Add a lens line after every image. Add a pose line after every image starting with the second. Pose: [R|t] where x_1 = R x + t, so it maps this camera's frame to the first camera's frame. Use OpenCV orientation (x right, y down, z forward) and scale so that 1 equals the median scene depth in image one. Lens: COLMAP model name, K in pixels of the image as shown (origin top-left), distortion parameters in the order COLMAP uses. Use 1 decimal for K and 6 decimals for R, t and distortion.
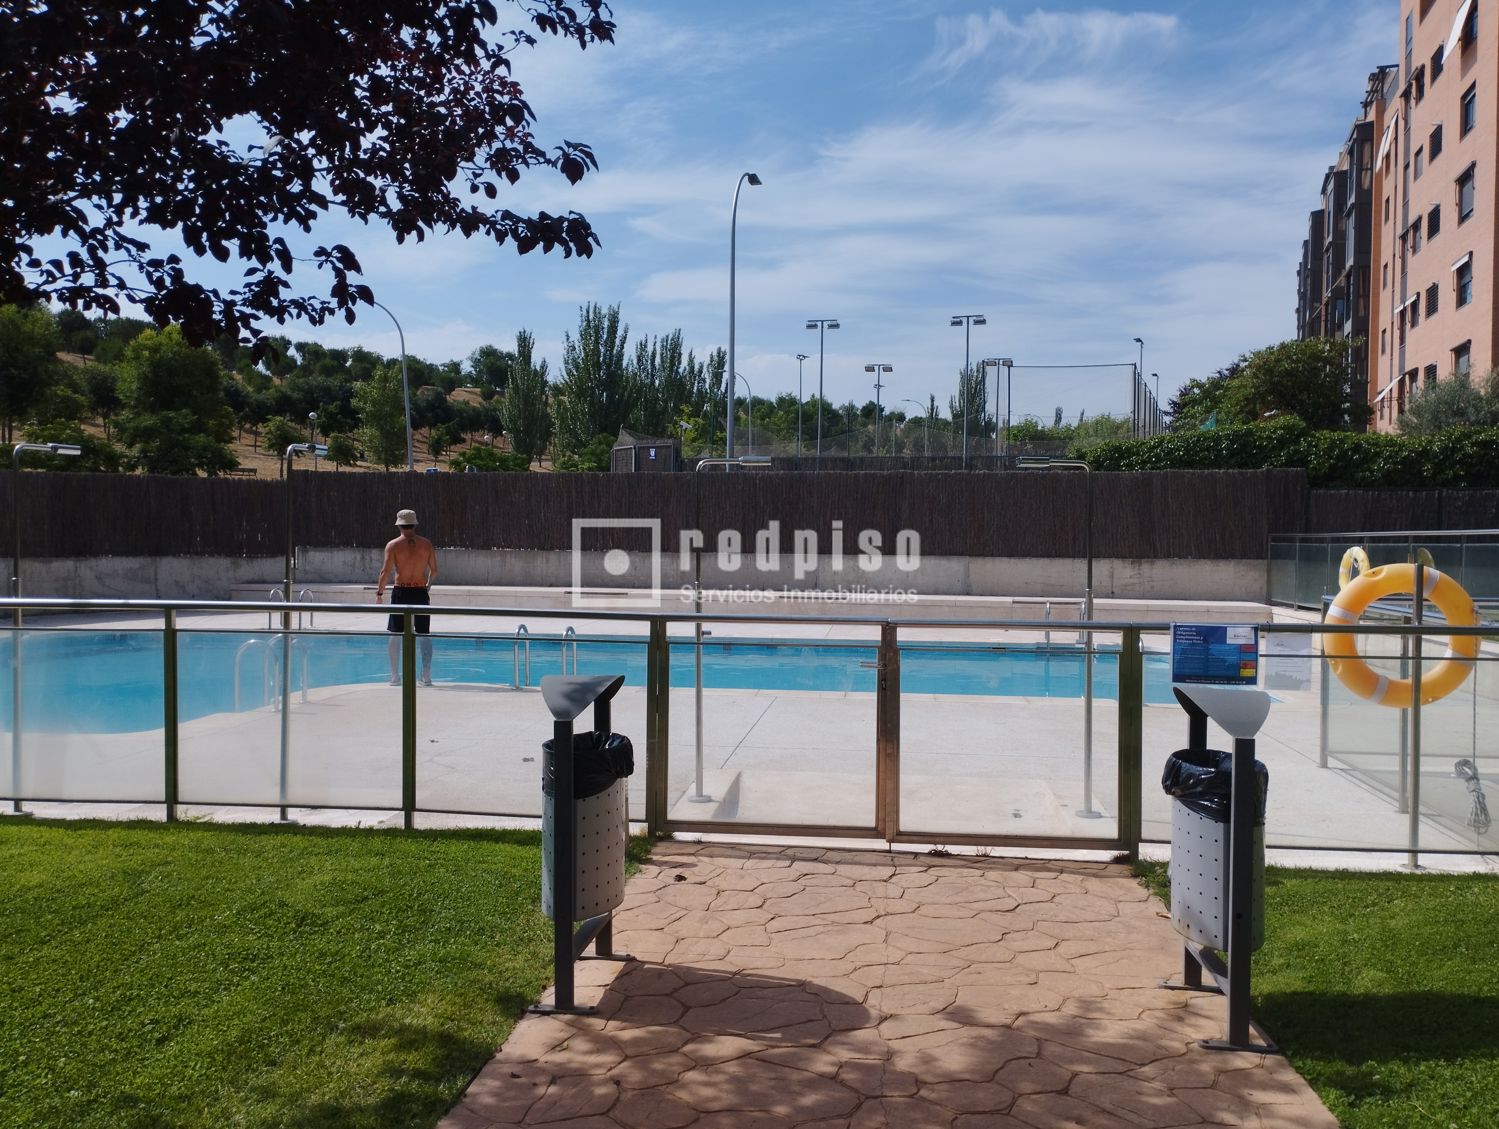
lens RADIAL K [[1215.0, 0, 749.5], [0, 1215.0, 564.5], [0, 0, 1]] dist [0.086924, -0.118190]
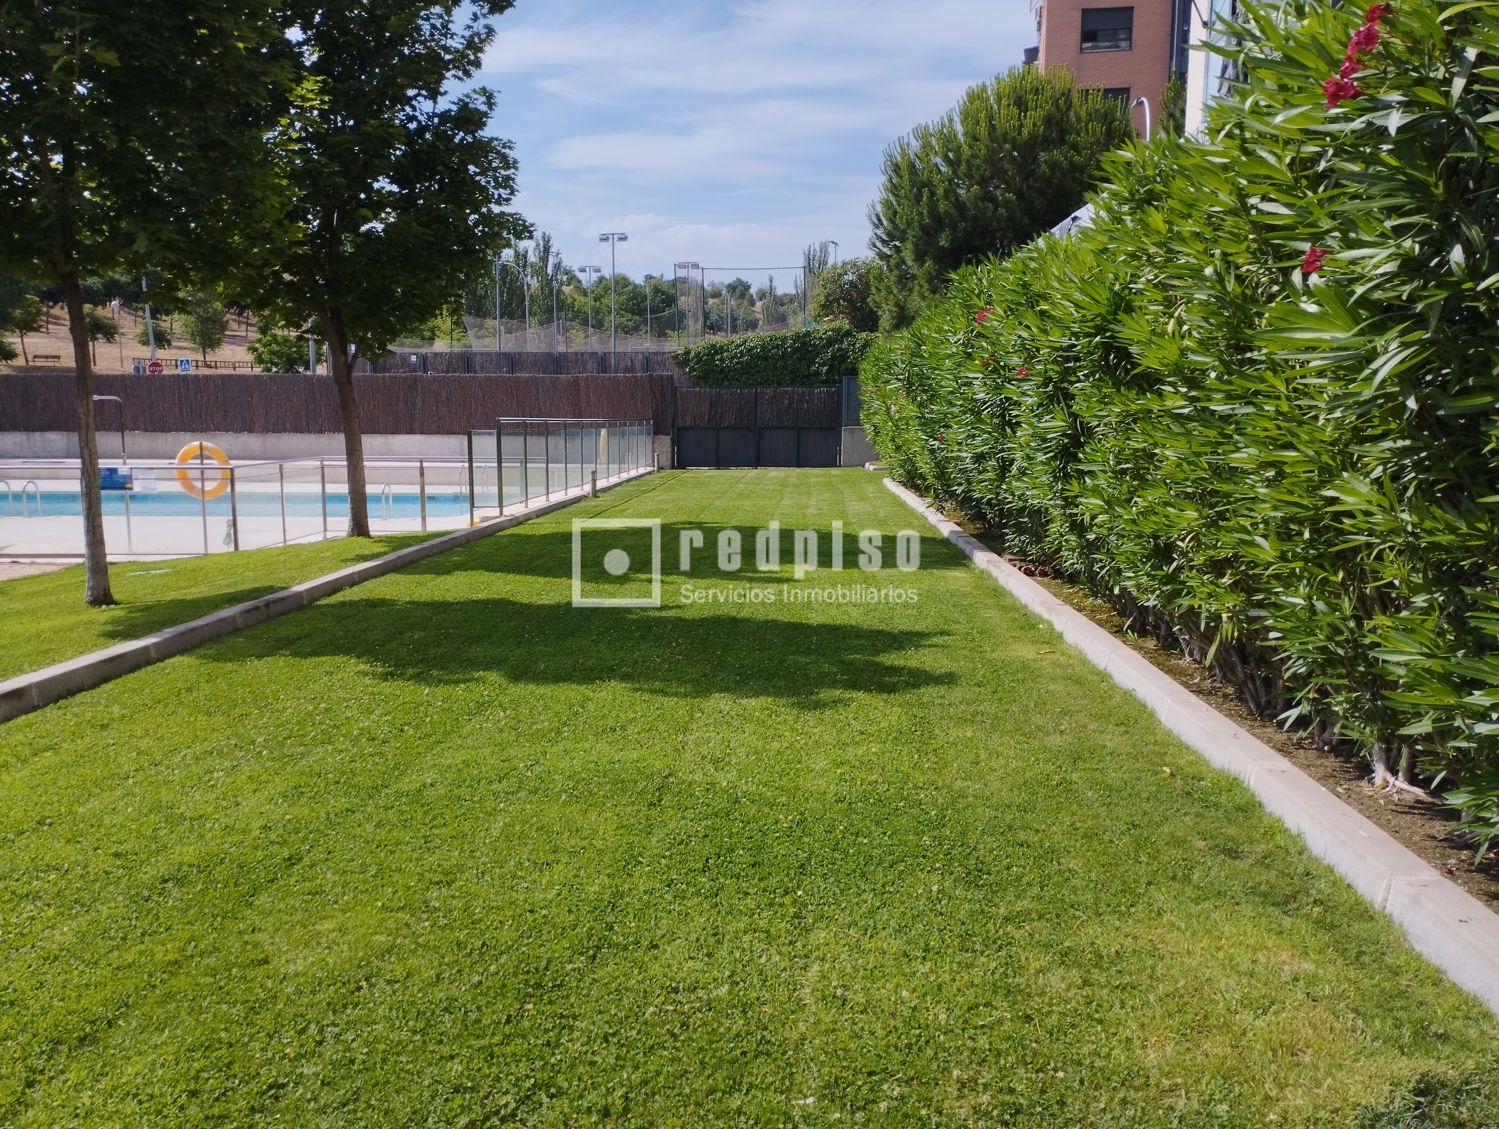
lens RADIAL K [[1215.0, 0, 749.5], [0, 1215.0, 564.5], [0, 0, 1]] dist [0.086924, -0.118190]
pose [[0.998267, -0.016227, 0.056573, 0.195811], [0.010358, 0.994676, 0.102532, 0.000481], [-0.057936, -0.101769, 0.993120, -0.202718]]
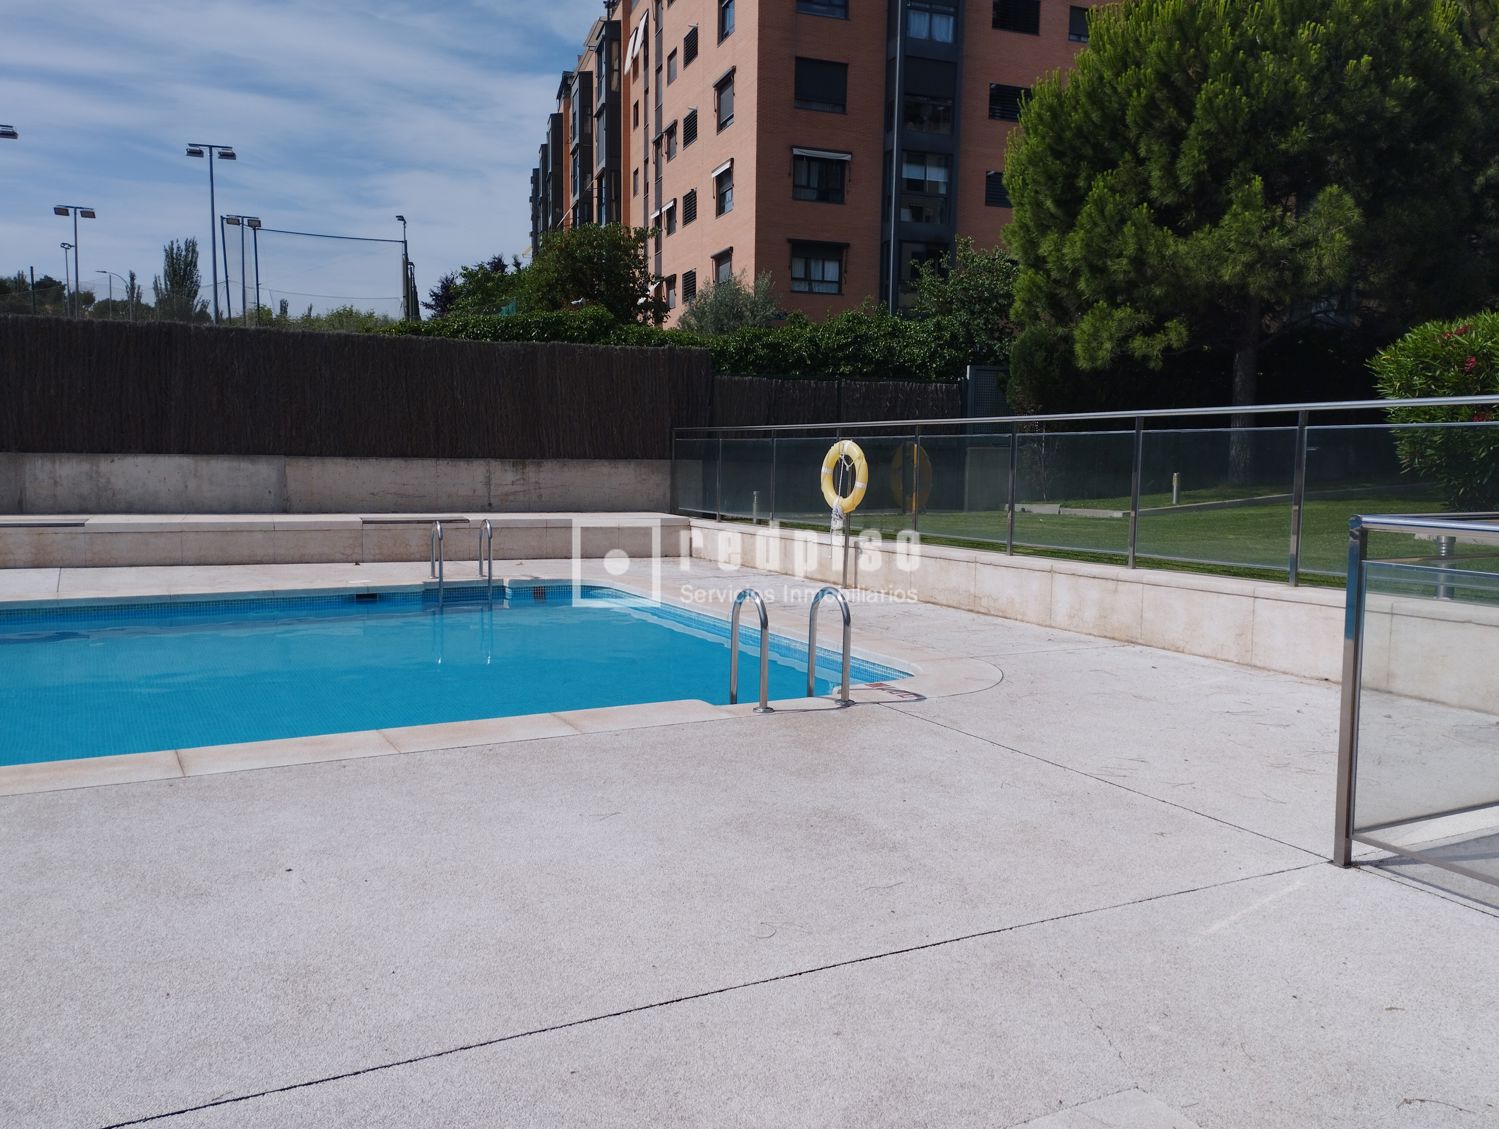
lens RADIAL K [[1215.0, 0, 749.5], [0, 1215.0, 564.5], [0, 0, 1]] dist [0.086924, -0.118190]
pose [[0.818665, -0.053512, 0.571773, -0.001063], [0.009814, 0.996807, 0.079238, 0.000835], [-0.574188, -0.059258, 0.816576, 0.127933]]
